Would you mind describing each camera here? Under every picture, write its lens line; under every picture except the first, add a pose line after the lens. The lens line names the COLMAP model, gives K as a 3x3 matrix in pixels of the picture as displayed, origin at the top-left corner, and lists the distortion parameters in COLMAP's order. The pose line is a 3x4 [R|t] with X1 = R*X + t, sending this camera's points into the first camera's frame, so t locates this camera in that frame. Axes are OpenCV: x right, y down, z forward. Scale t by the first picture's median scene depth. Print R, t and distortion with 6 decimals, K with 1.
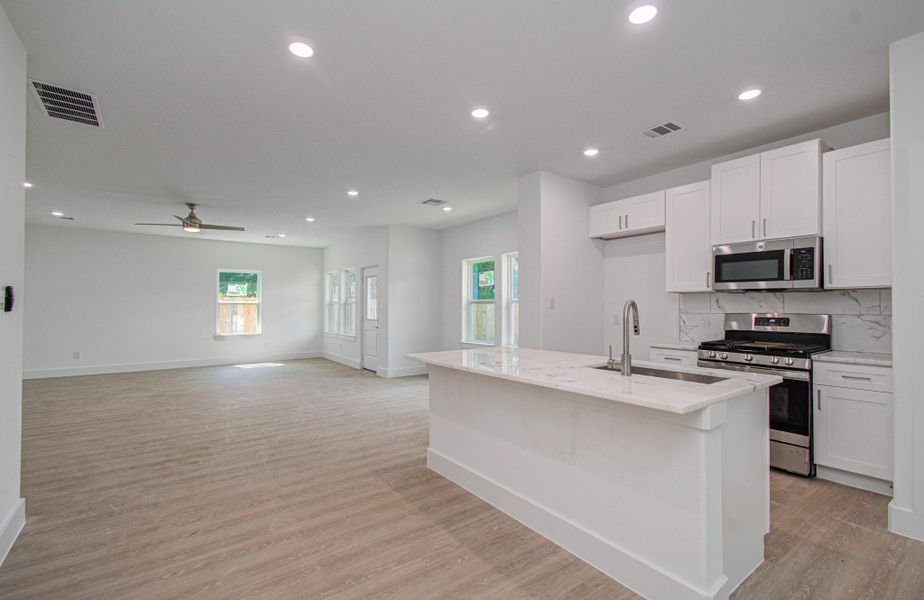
lens RADIAL K [[402.4, 0, 465.0], [0, 402.4, 306.4], [0, 0, 1]] dist [0.014016, 0.000269]
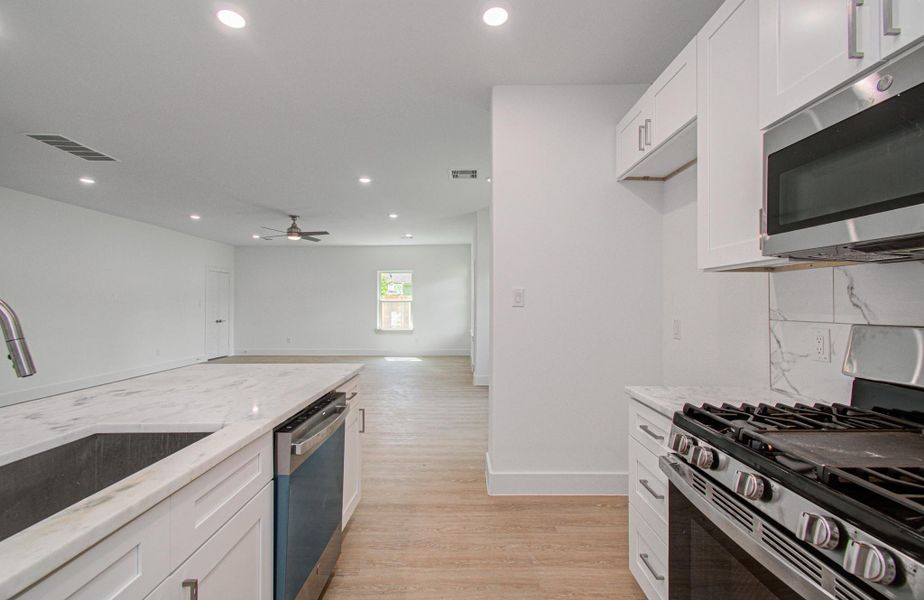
lens RADIAL K [[402.4, 0, 462.8], [0, 402.4, 296.3], [0, 0, 1]] dist [0.014016, 0.000269]
pose [[0.805708, -0.014471, -0.592137, 0.389553], [0.006050, 0.999850, -0.016202, -0.001877], [0.592282, 0.009472, 0.805675, 0.360829]]
